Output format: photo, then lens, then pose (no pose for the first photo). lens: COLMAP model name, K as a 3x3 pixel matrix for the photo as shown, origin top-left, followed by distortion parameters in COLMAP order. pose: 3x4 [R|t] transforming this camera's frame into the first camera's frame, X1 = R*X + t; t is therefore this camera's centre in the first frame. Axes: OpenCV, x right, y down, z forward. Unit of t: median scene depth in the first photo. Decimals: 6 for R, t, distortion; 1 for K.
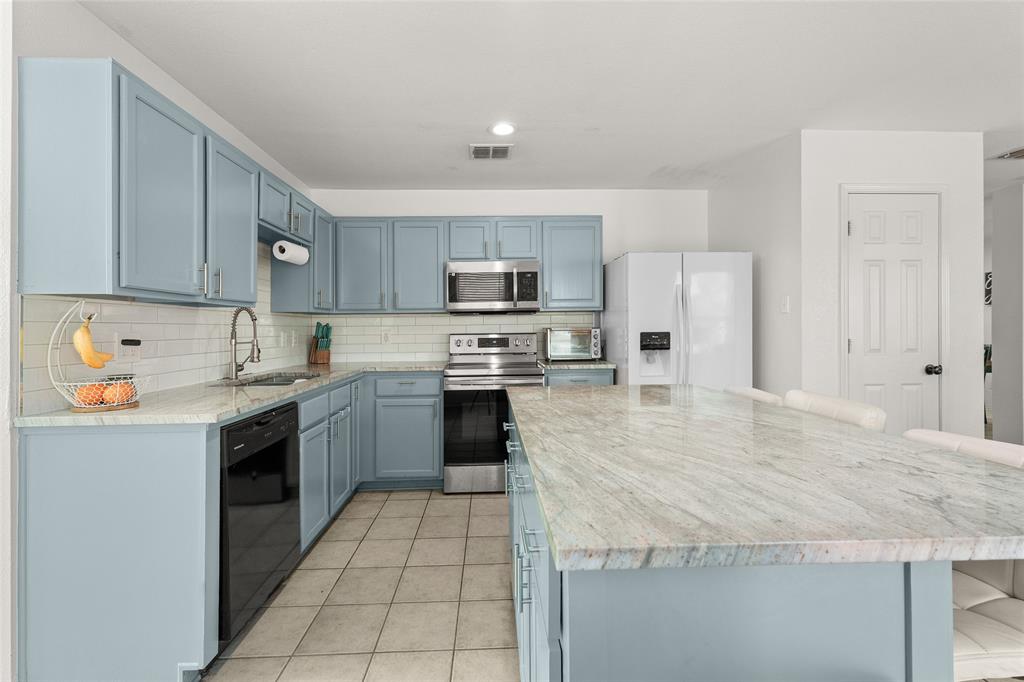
lens RADIAL K [[450.8, 0, 515.7], [0, 450.8, 325.0], [0, 0, 1]] dist [0.014799, -0.002602]
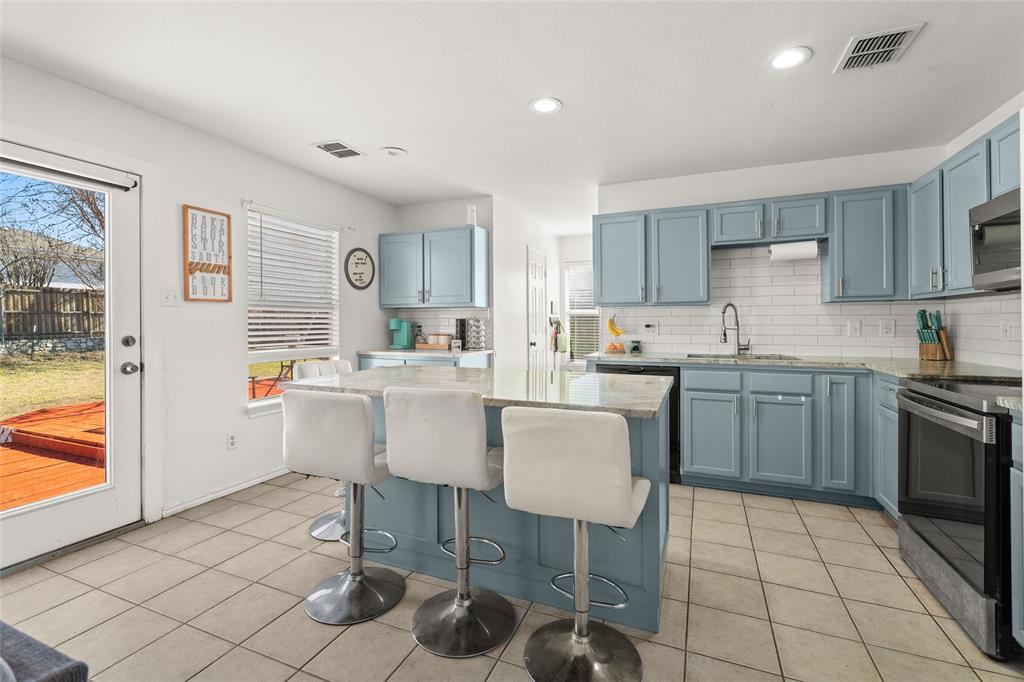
lens RADIAL K [[450.8, 0, 515.6], [0, 450.8, 322.7], [0, 0, 1]] dist [0.014799, -0.002602]
pose [[-0.428676, 0.013842, -0.903352, 0.668378], [0.016684, 0.999833, 0.007403, -0.001230], [0.903304, -0.011899, -0.428836, 0.708825]]
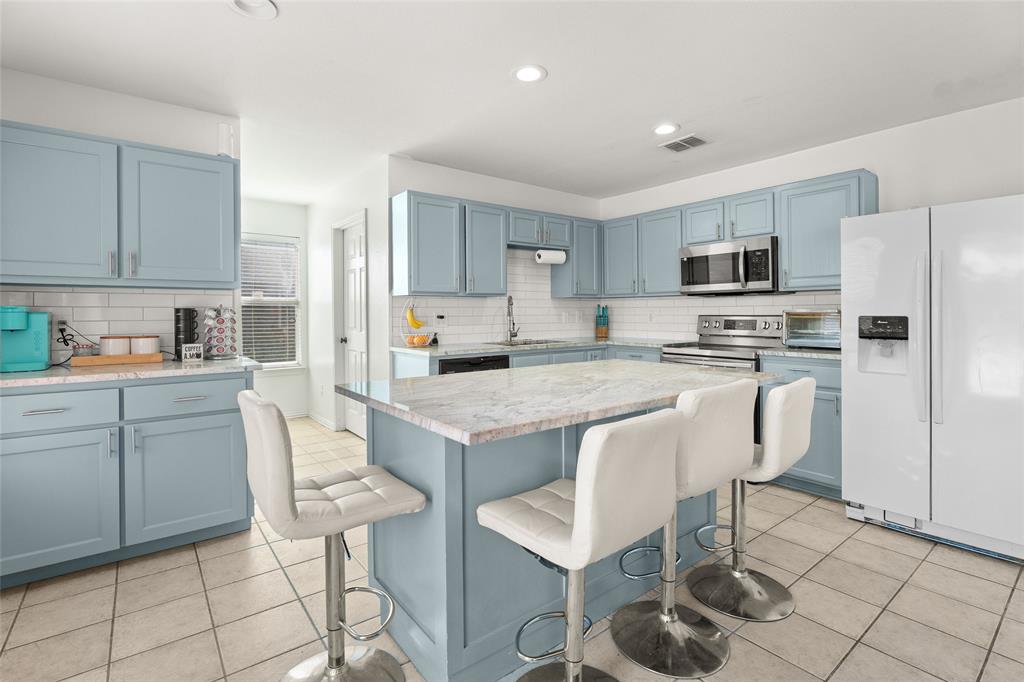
lens RADIAL K [[477.9, 0, 511.1], [0, 477.9, 311.0], [0, 0, 1]] dist [-0.023157, -0.000060]
pose [[0.582563, 0.006194, -0.812762, 0.535375], [0.006084, 0.999910, 0.011982, -0.006105], [0.812763, -0.011925, 0.582473, 0.014084]]
